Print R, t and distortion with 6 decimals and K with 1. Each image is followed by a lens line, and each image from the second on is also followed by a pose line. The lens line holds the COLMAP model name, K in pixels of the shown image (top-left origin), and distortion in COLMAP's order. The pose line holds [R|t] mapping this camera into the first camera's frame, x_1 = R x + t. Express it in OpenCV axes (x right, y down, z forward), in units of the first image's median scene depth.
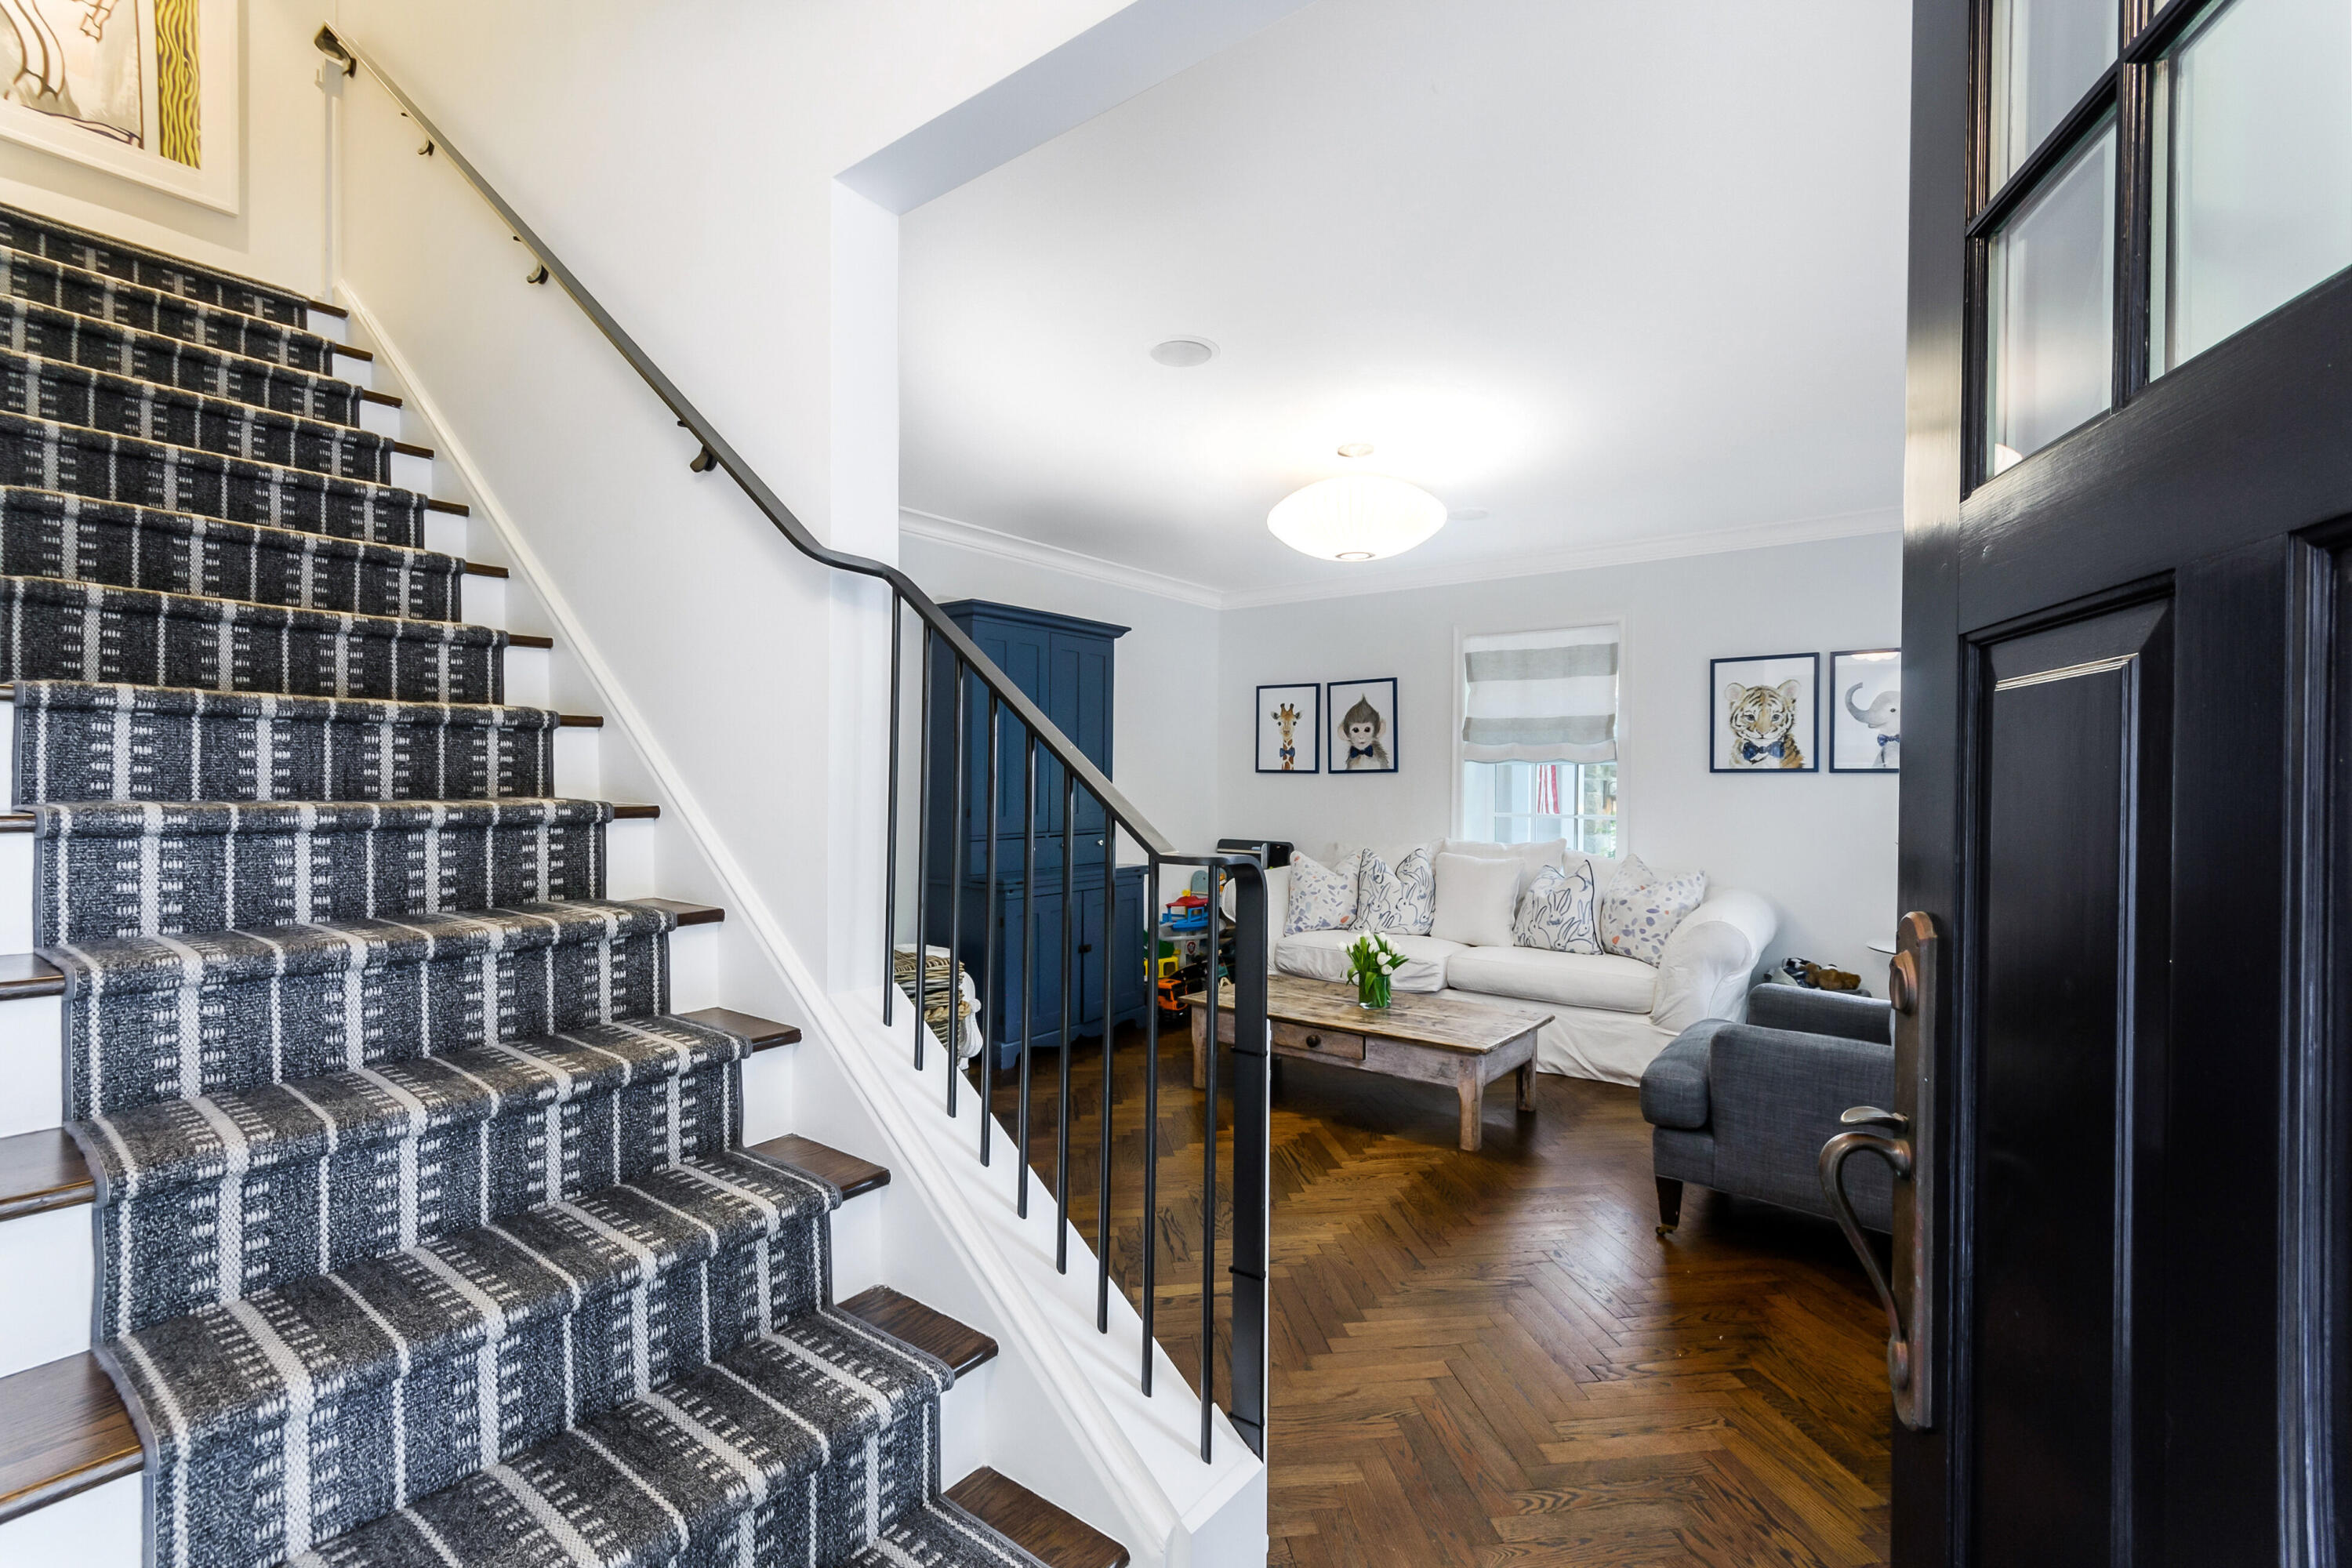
lens RADIAL K [[1032.3, 0, 1170.7], [0, 1032.3, 787.7], [0, 0, 1]] dist [0.003037, -0.005660]
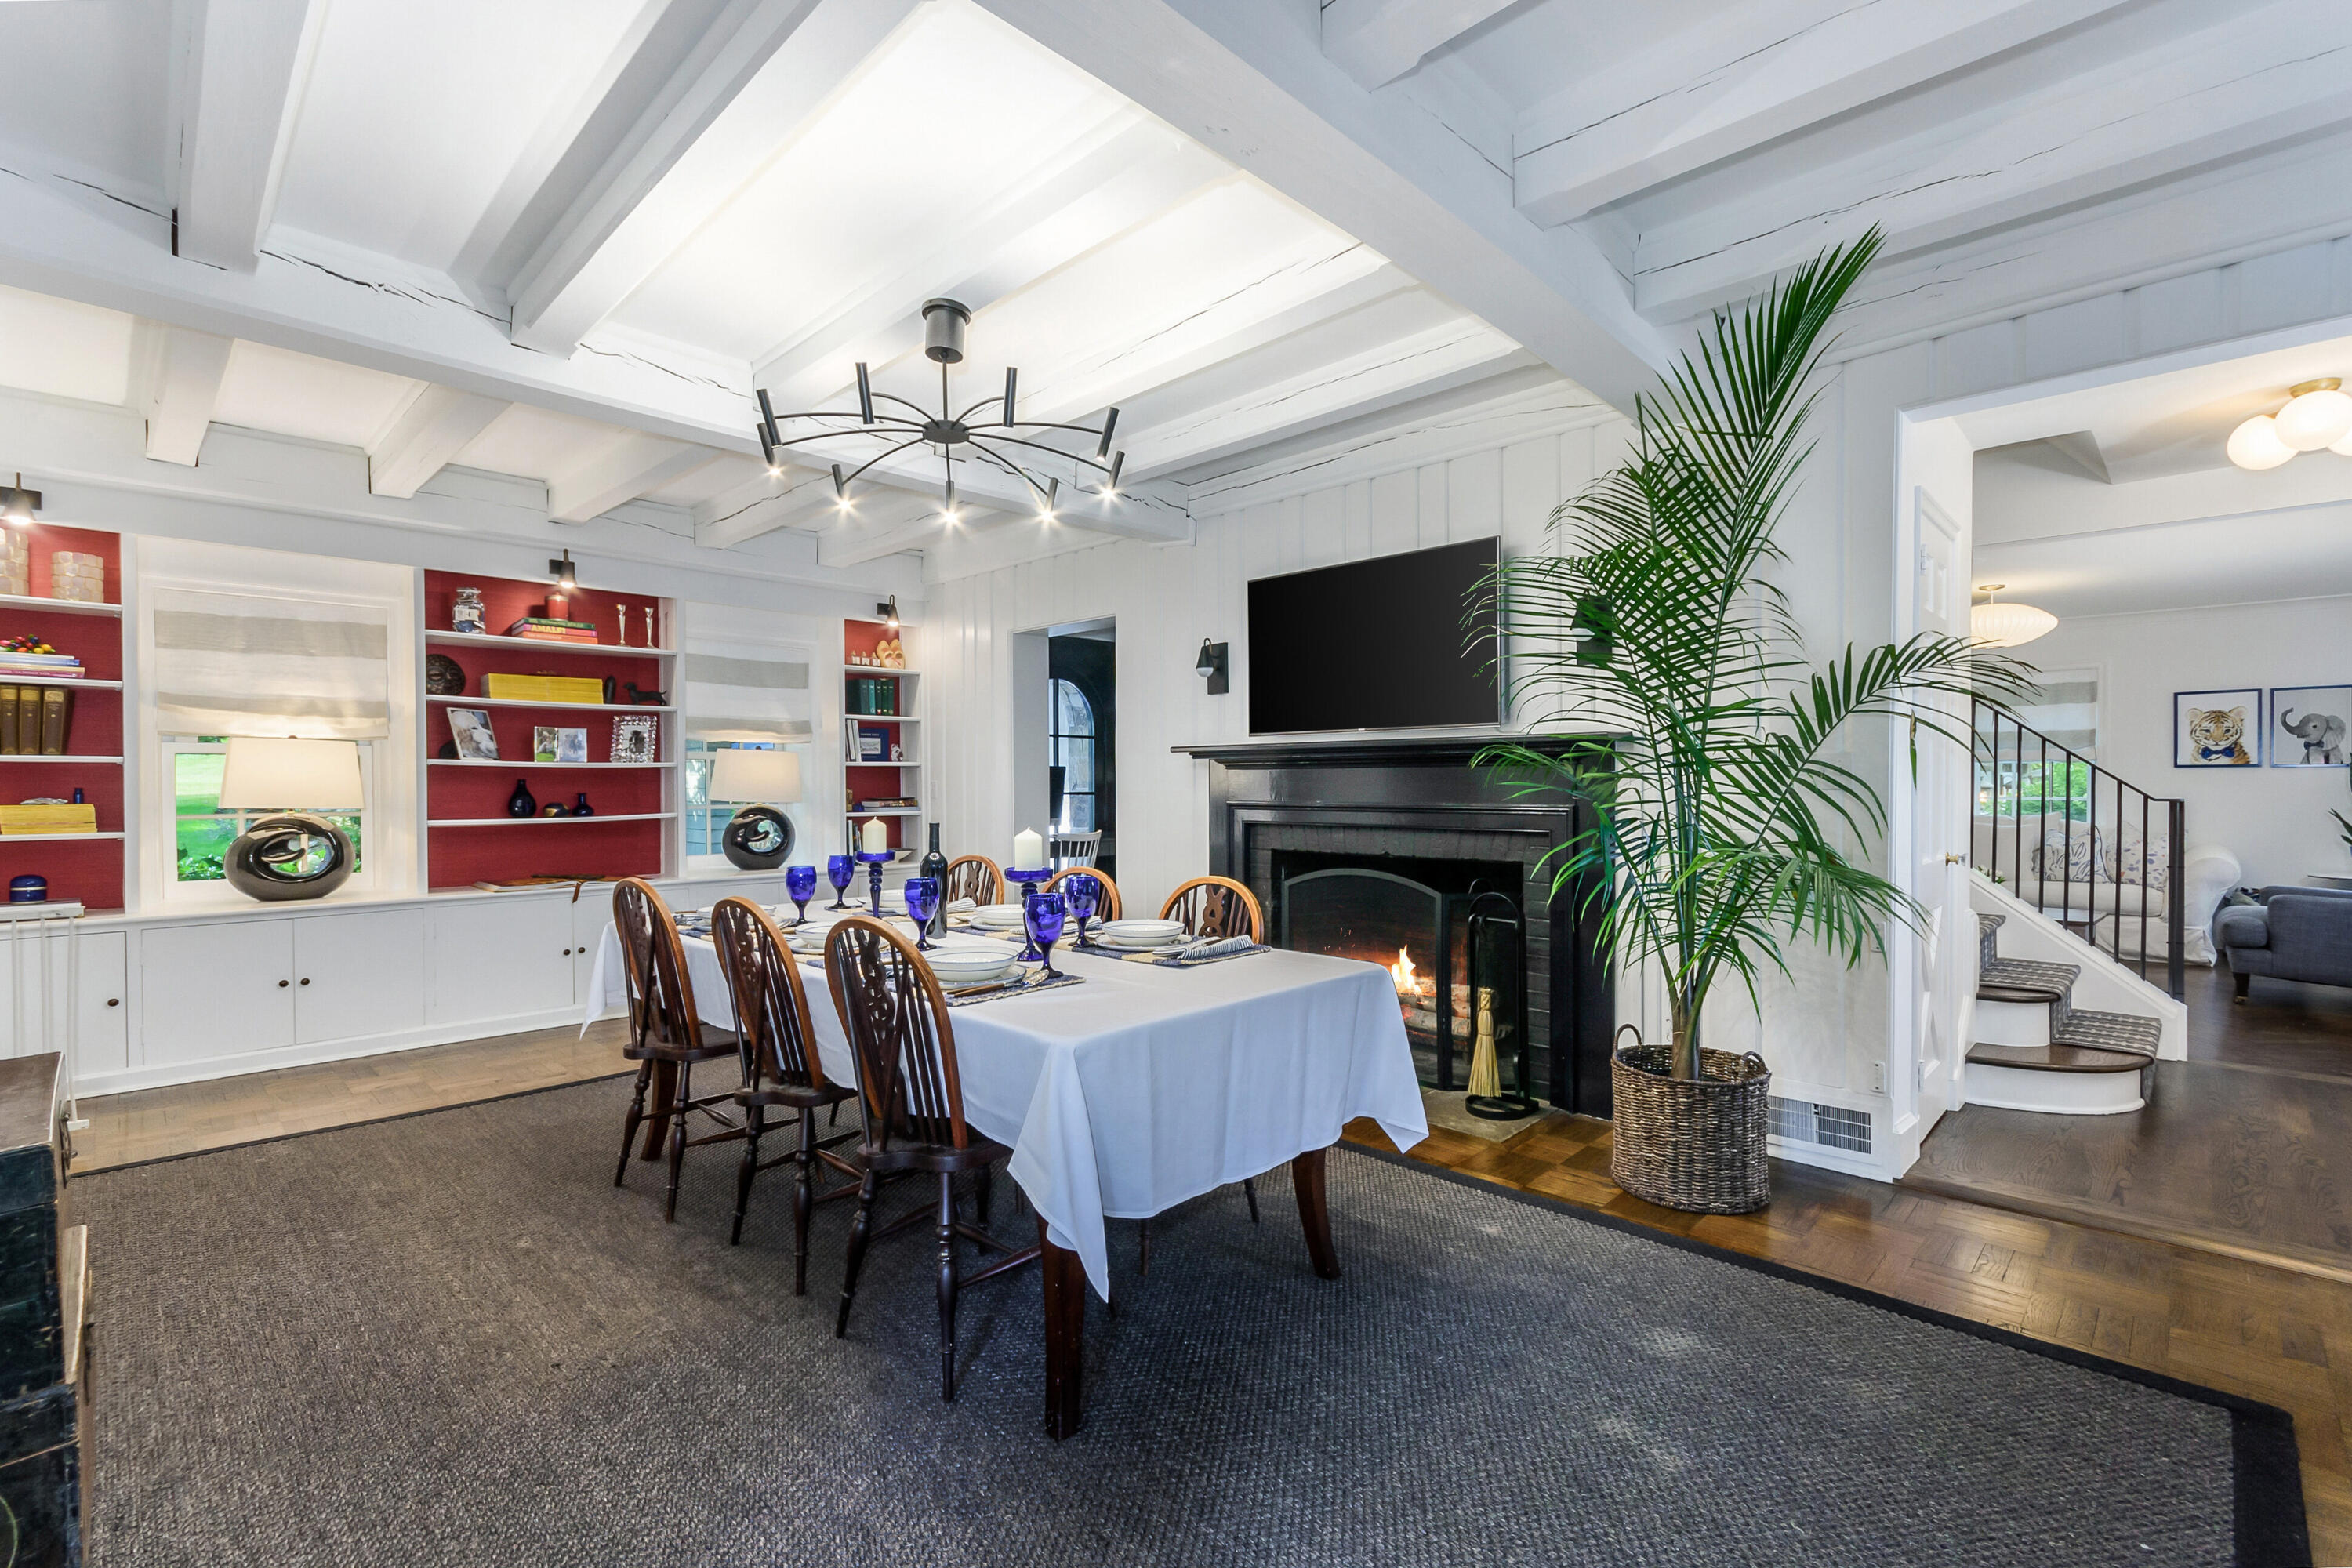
lens RADIAL K [[1032.3, 0, 1170.7], [0, 1032.3, 787.7], [0, 0, 1]] dist [0.003037, -0.005660]
pose [[0.990918, -0.004504, -0.134390, -0.768782], [0.004064, 0.999985, -0.003547, 0.015366], [0.134404, 0.002969, 0.990922, -0.730213]]
